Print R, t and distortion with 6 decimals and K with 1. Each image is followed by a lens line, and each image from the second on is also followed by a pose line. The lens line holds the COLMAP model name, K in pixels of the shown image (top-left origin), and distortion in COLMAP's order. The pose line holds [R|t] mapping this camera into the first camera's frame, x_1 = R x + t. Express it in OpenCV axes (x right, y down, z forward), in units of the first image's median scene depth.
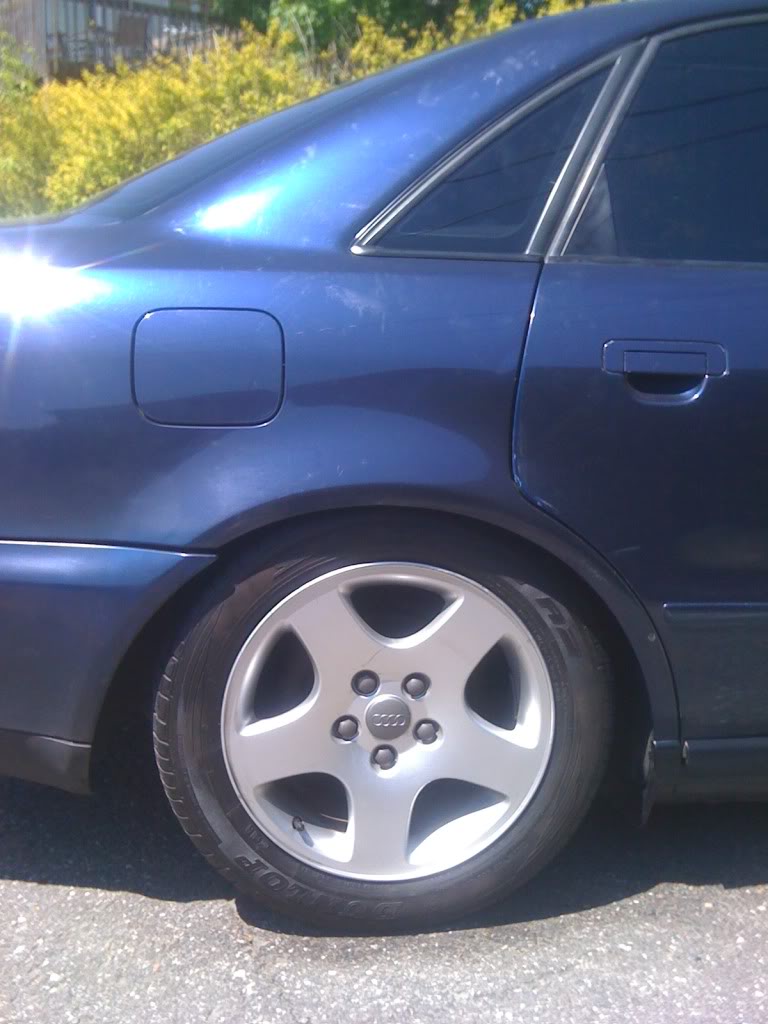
lens RADIAL K [[1153.6, 0, 380.4], [0, 1153.6, 516.9], [0, 0, 1]] dist [-0.025494, 0.000000]
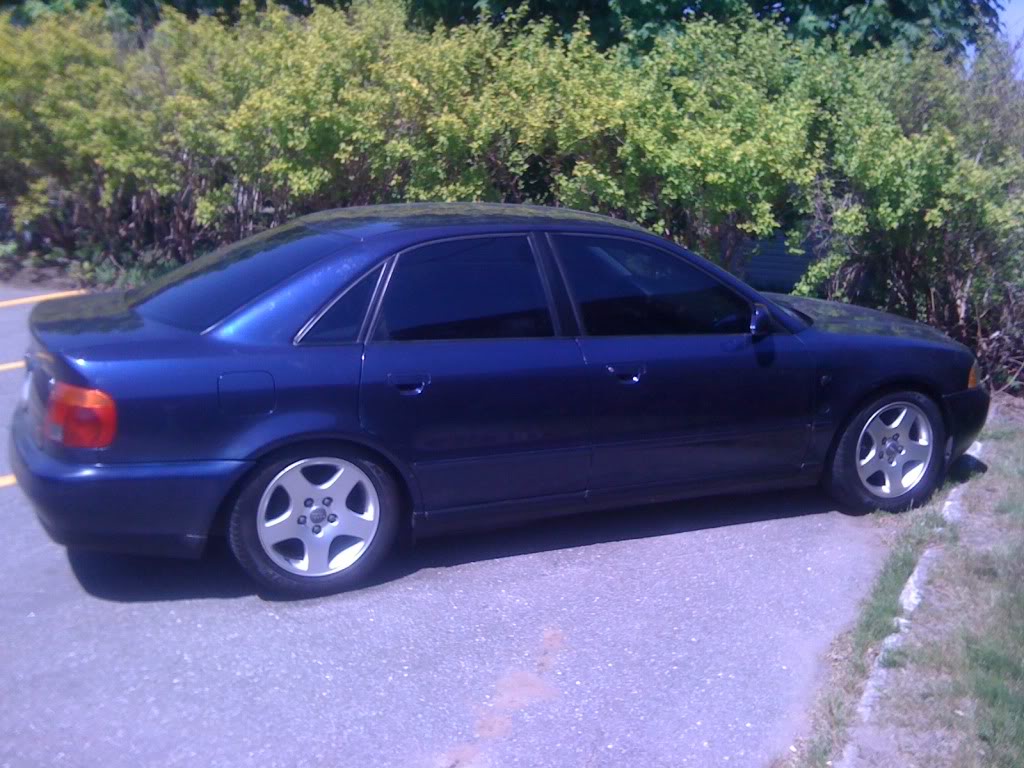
lens RADIAL K [[1153.6, 0, 509.1], [0, 1153.6, 383.5], [0, 0, 1]] dist [-0.025494, 0.000000]
pose [[0.950230, -0.072175, 0.303073, -0.362822], [0.065302, 0.997327, 0.032764, -0.190683], [-0.304627, -0.011342, 0.952404, -1.697987]]
